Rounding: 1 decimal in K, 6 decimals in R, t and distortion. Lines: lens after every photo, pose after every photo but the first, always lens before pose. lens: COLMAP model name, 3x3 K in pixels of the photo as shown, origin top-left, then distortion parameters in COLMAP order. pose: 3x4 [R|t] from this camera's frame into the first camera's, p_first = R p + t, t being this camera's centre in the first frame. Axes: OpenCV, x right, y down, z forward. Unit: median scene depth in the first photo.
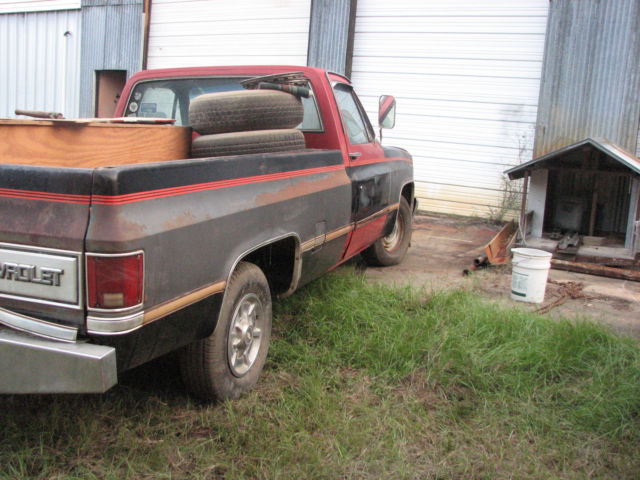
lens RADIAL K [[688.3, 0, 320.0], [0, 688.3, 240.0], [0, 0, 1]] dist [-0.220533, 0.334177]
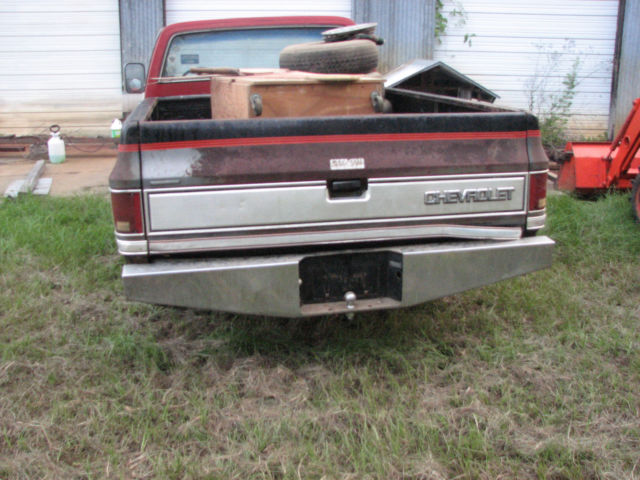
lens RADIAL K [[688.3, 0, 320.0], [0, 688.3, 240.0], [0, 0, 1]] dist [-0.220533, 0.334177]
pose [[0.863512, -0.181892, 0.470386, -1.344877], [0.131488, 0.981636, 0.138207, -0.089788], [-0.486887, -0.057493, 0.871571, -0.019636]]
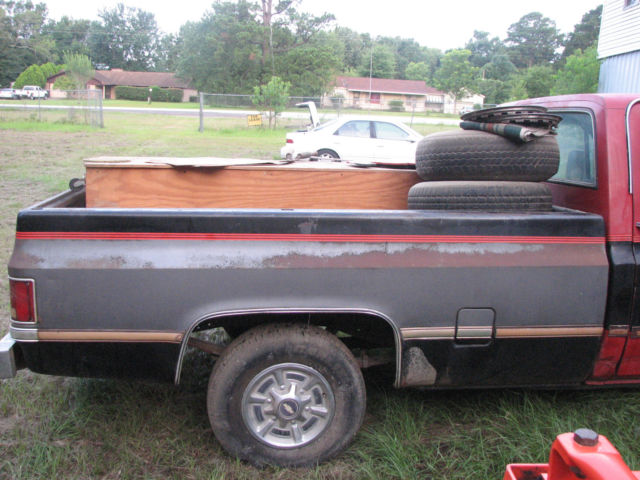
lens RADIAL K [[688.3, 0, 320.0], [0, 688.3, 240.0], [0, 0, 1]] dist [-0.220533, 0.334177]
pose [[0.437163, 0.126158, -0.890490, 1.007116], [-0.157296, 0.985577, 0.062409, -0.207864], [0.885520, 0.112788, 0.450702, 0.899325]]
